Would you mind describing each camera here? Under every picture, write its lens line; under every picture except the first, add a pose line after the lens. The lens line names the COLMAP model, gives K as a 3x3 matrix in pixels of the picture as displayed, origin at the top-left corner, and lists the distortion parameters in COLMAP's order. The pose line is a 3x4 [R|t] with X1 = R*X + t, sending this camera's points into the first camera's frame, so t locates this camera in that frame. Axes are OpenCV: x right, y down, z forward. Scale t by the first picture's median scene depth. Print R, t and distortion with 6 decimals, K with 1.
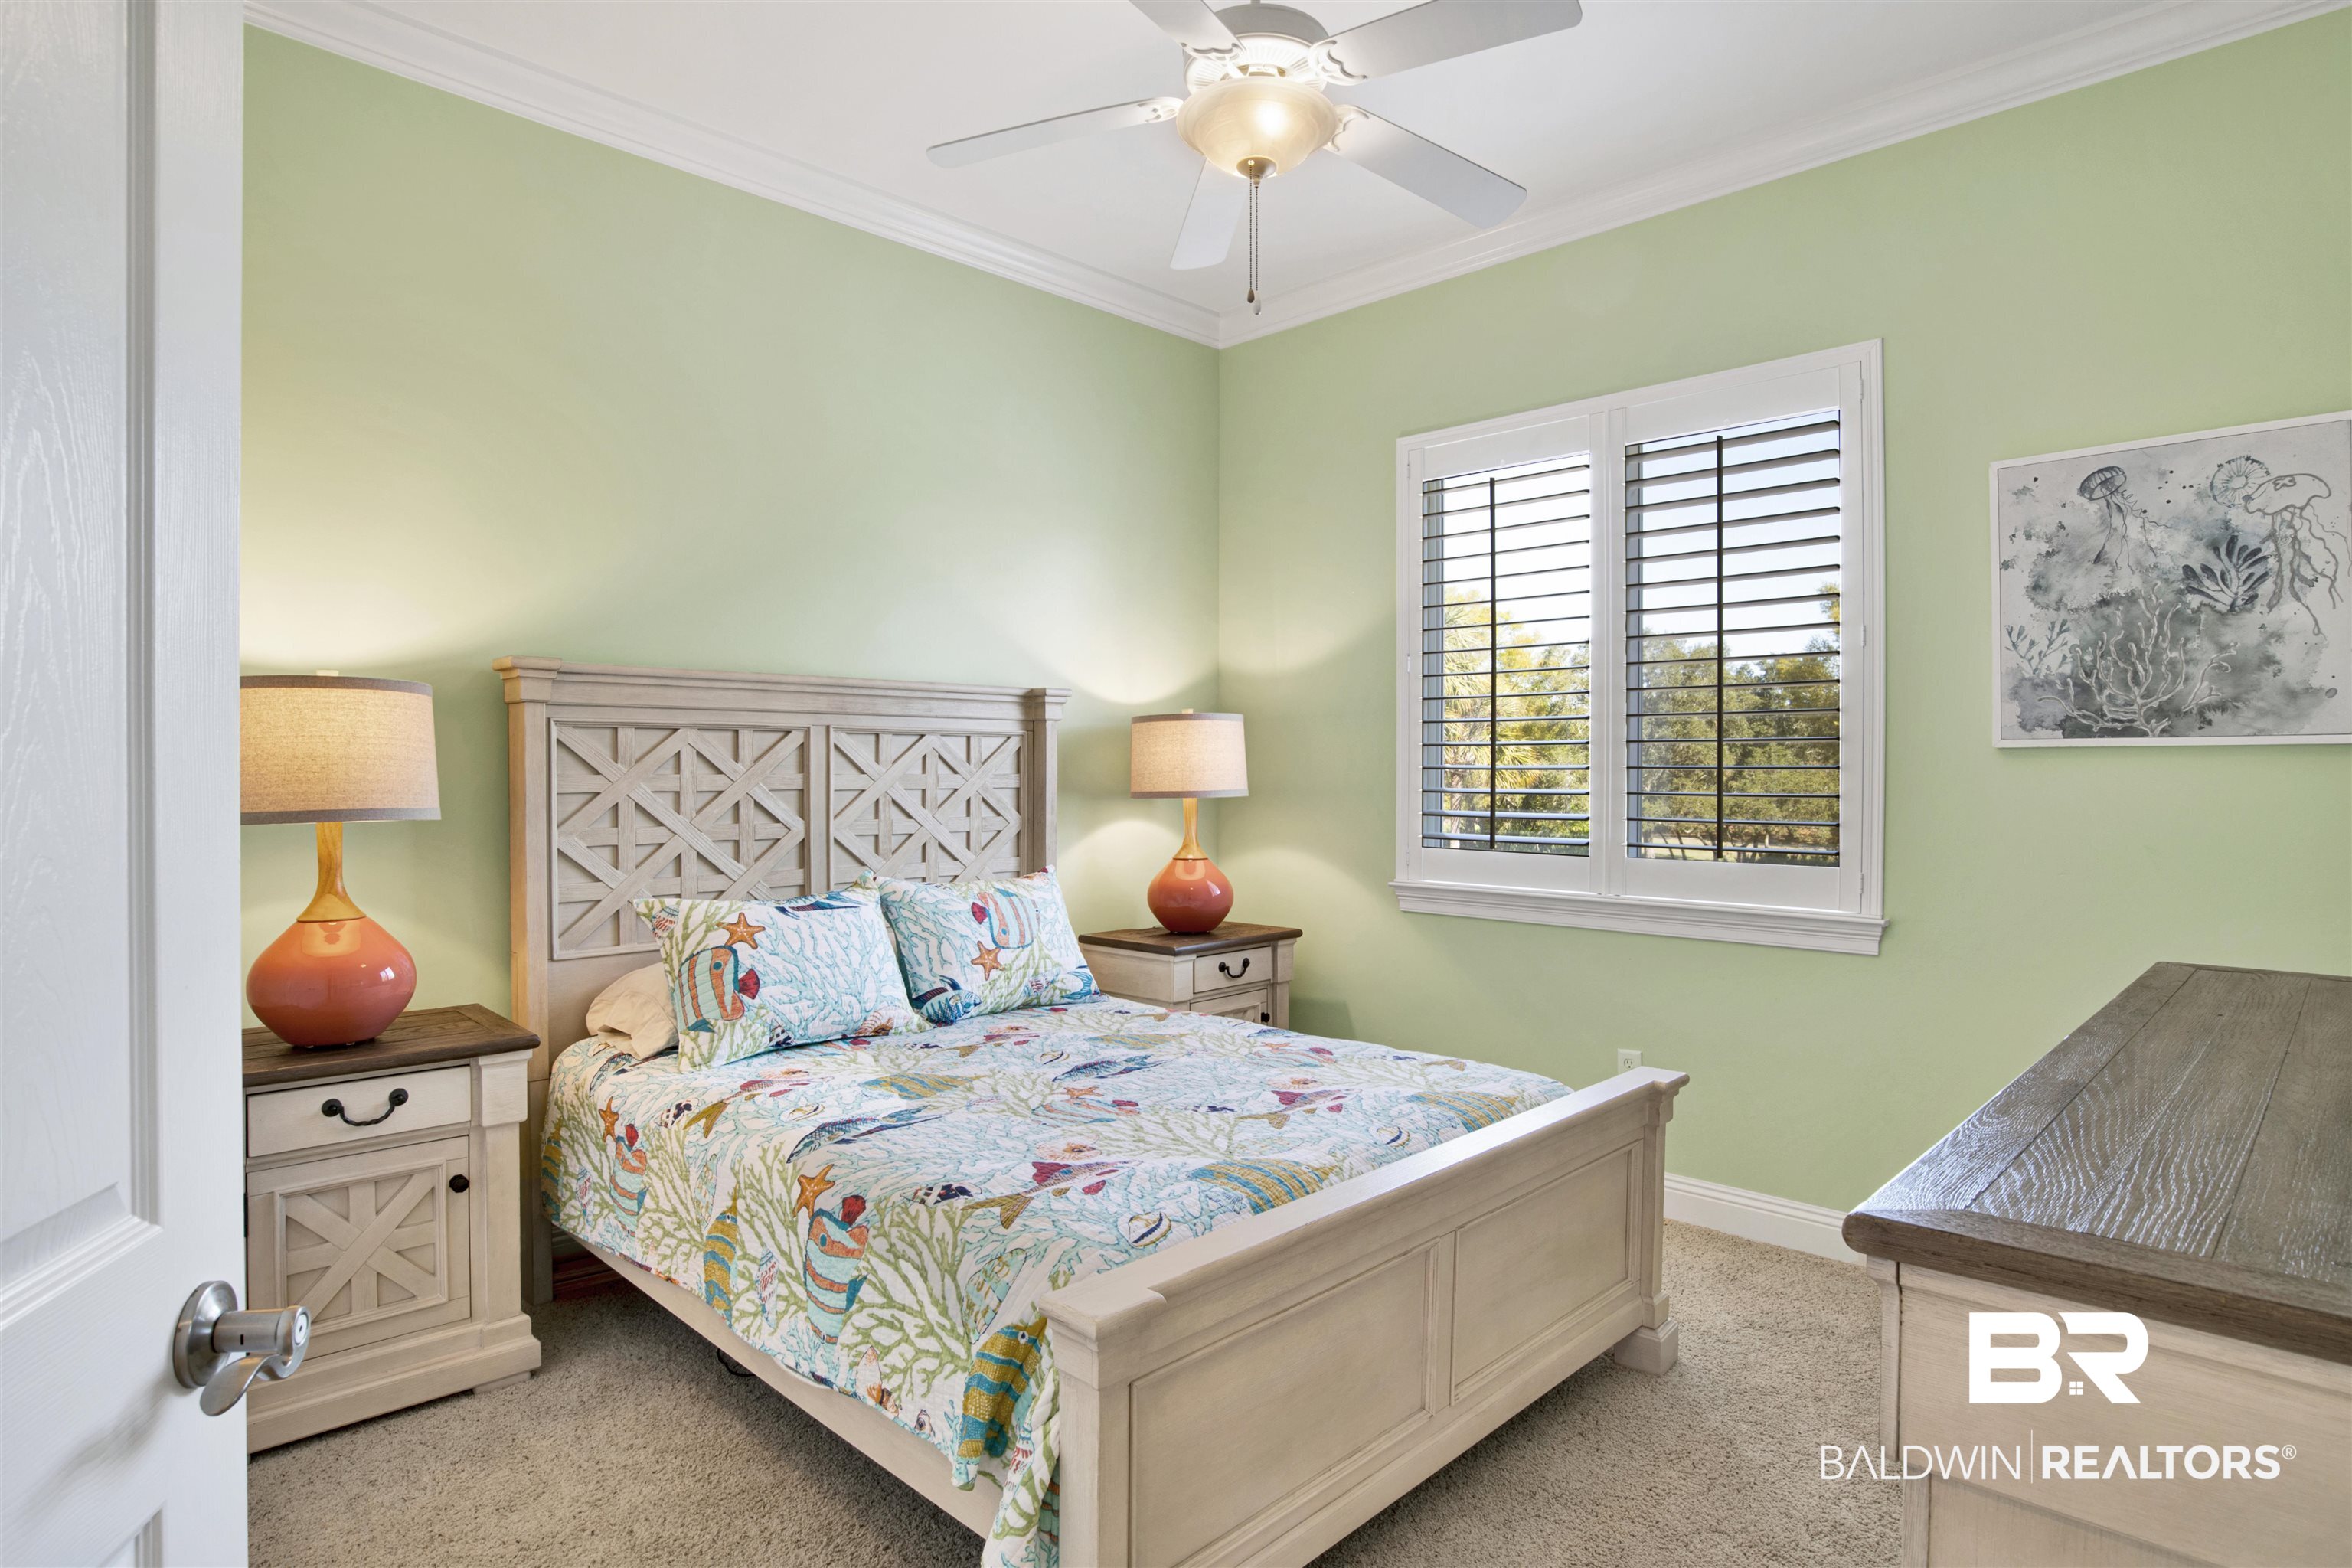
lens RADIAL K [[1249.2, 0, 1190.5], [0, 1249.2, 778.2], [0, 0, 1]] dist [-0.067403, 0.020111]
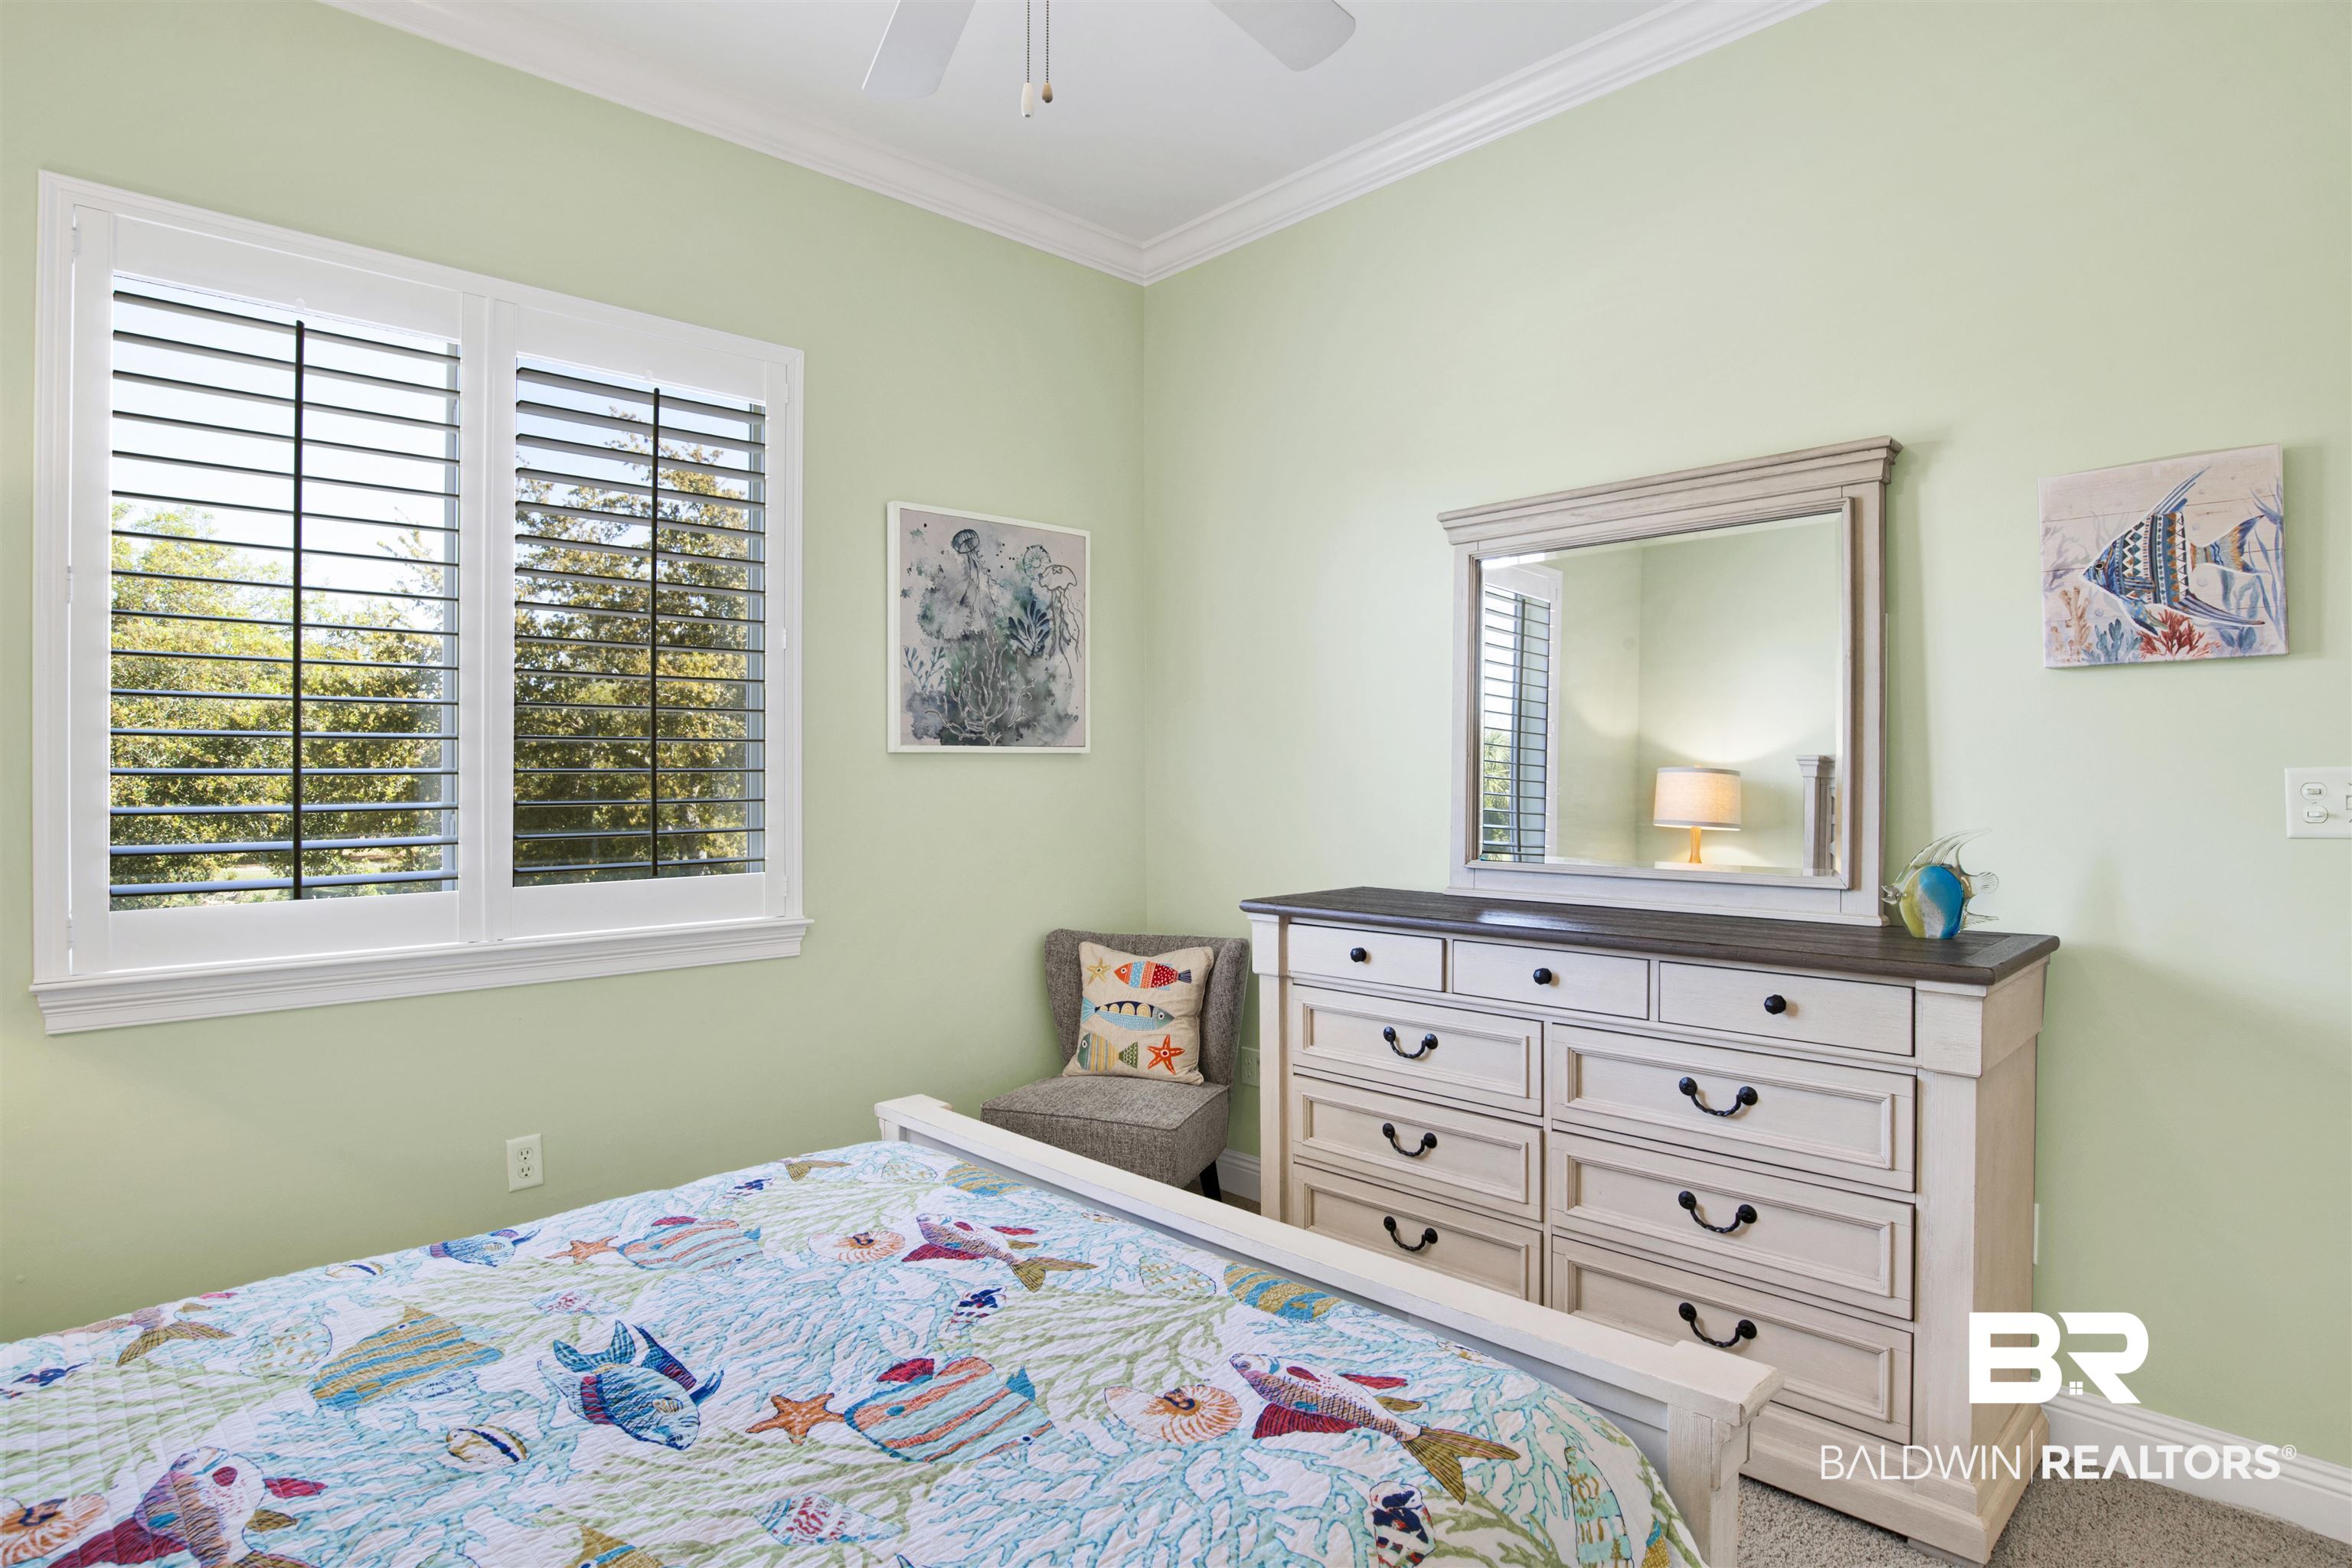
lens RADIAL K [[1249.2, 0, 1172.2], [0, 1249.2, 777.9], [0, 0, 1]] dist [-0.067403, 0.020111]
pose [[0.025875, -0.007440, 0.999638, -0.553902], [0.012630, 0.999895, 0.007115, -0.006884], [-0.999585, 0.012441, 0.025966, 0.797070]]
